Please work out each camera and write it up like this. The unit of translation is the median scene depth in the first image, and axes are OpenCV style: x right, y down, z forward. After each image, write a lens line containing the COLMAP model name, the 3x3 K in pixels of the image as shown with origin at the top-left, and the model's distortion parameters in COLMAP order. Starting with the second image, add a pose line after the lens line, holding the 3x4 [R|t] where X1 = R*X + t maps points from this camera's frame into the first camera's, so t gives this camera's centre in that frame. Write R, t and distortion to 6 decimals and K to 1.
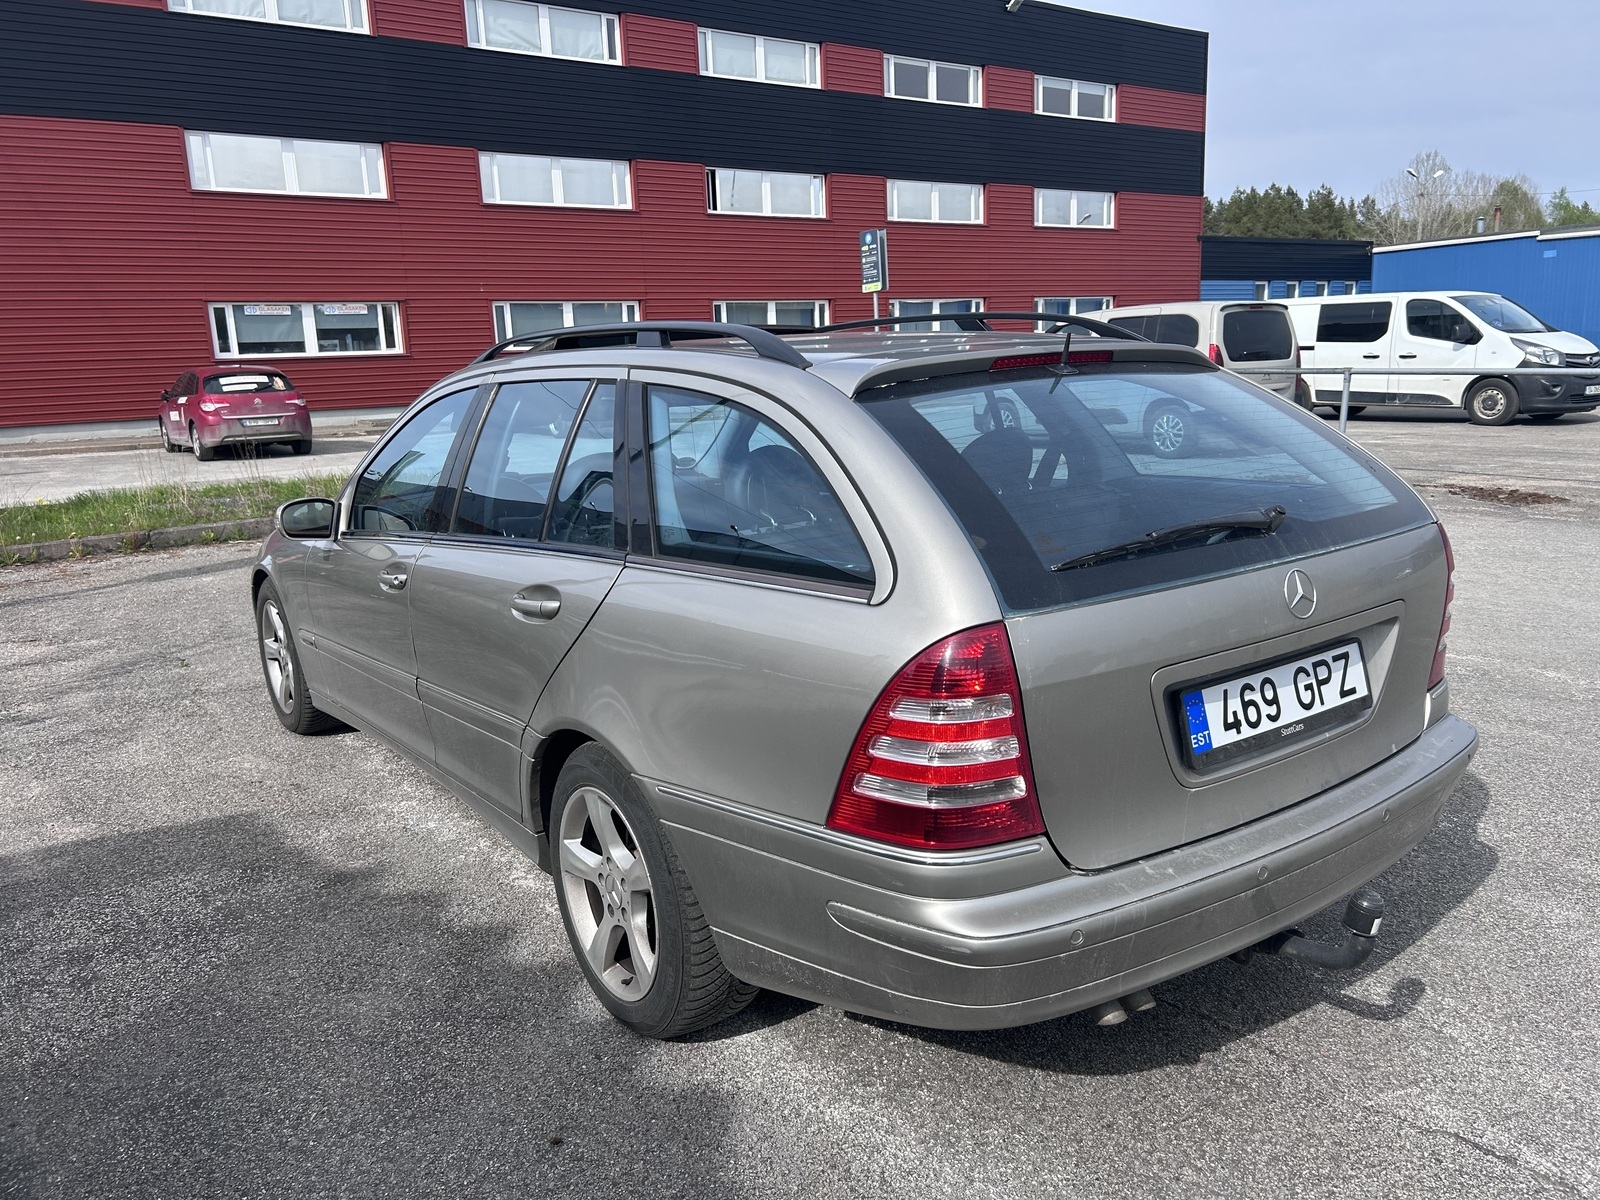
lens RADIAL K [[1241.5, 0, 802.5], [0, 1241.5, 602.5], [0, 0, 1]] dist [0.013471, -0.005027]
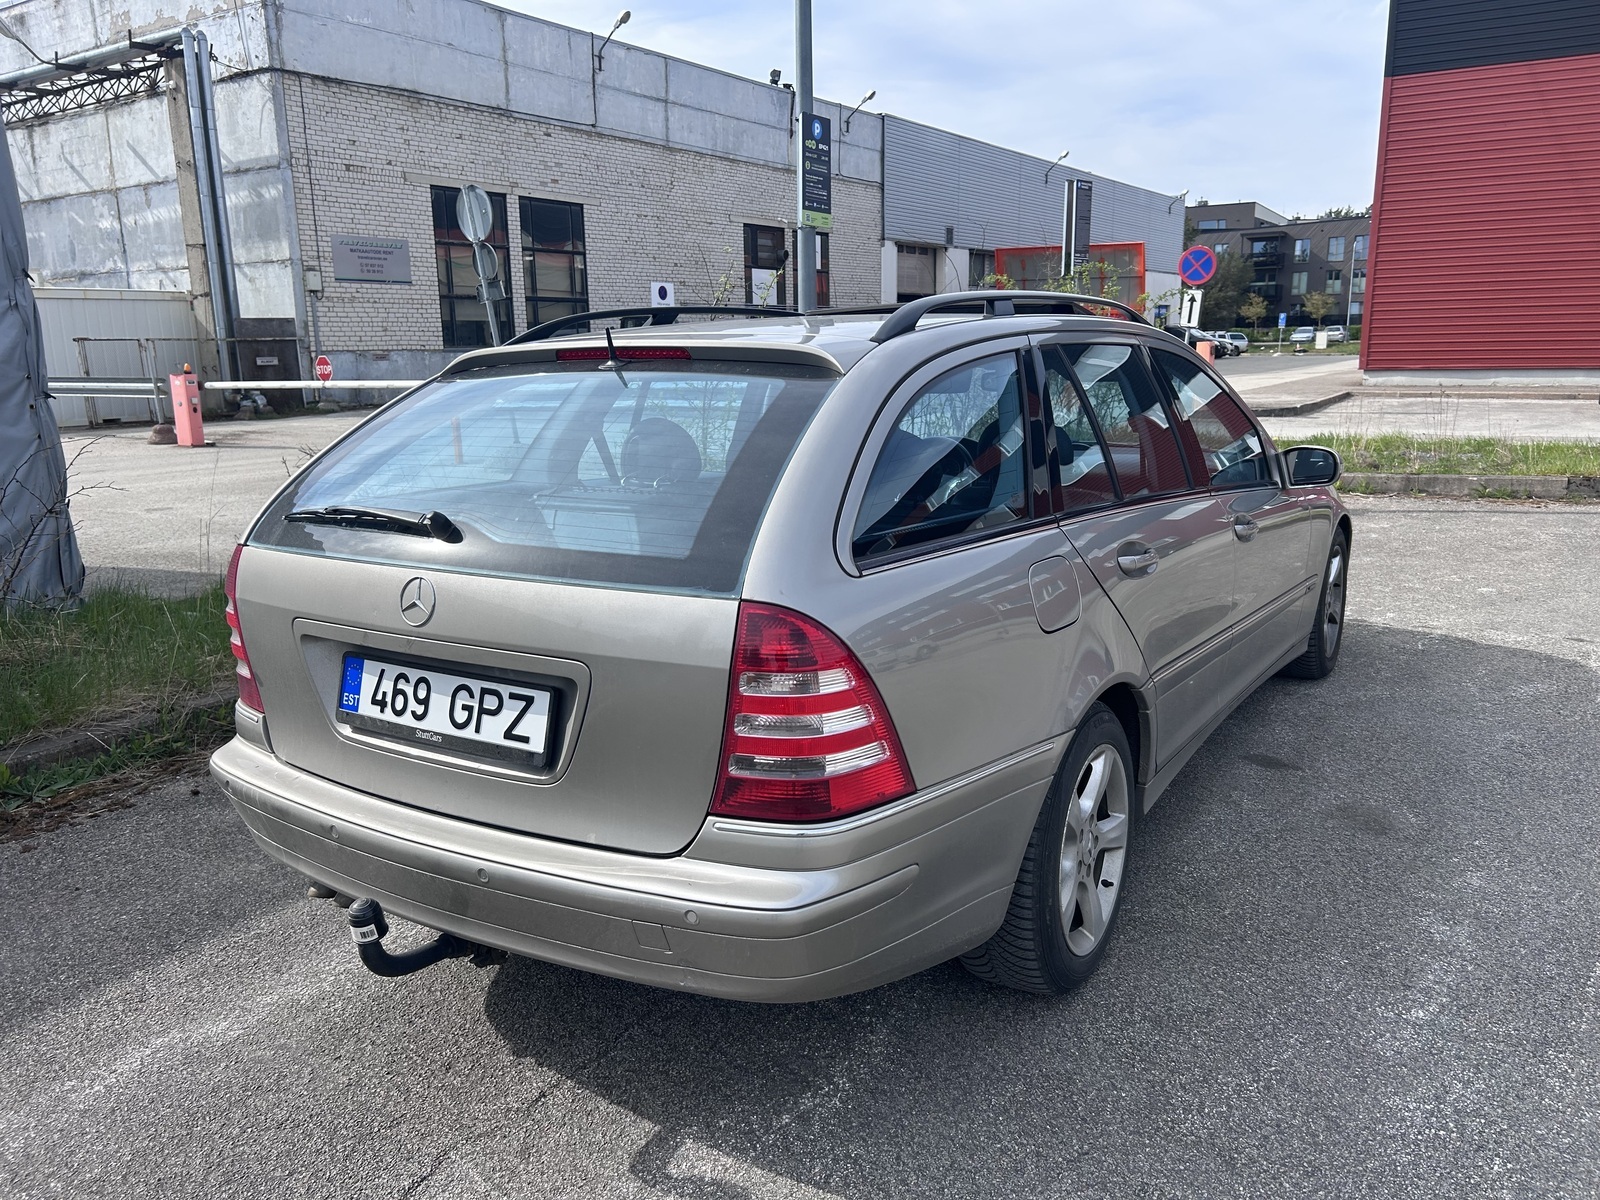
lens RADIAL K [[1241.5, 0, 804.7], [0, 1241.5, 600.3], [0, 0, 1]] dist [0.013471, -0.005027]
pose [[0.356317, 0.220799, -0.907902, 1.360107], [-0.178538, 0.969863, 0.165799, -0.219293], [0.917149, 0.103018, 0.385000, 0.867136]]
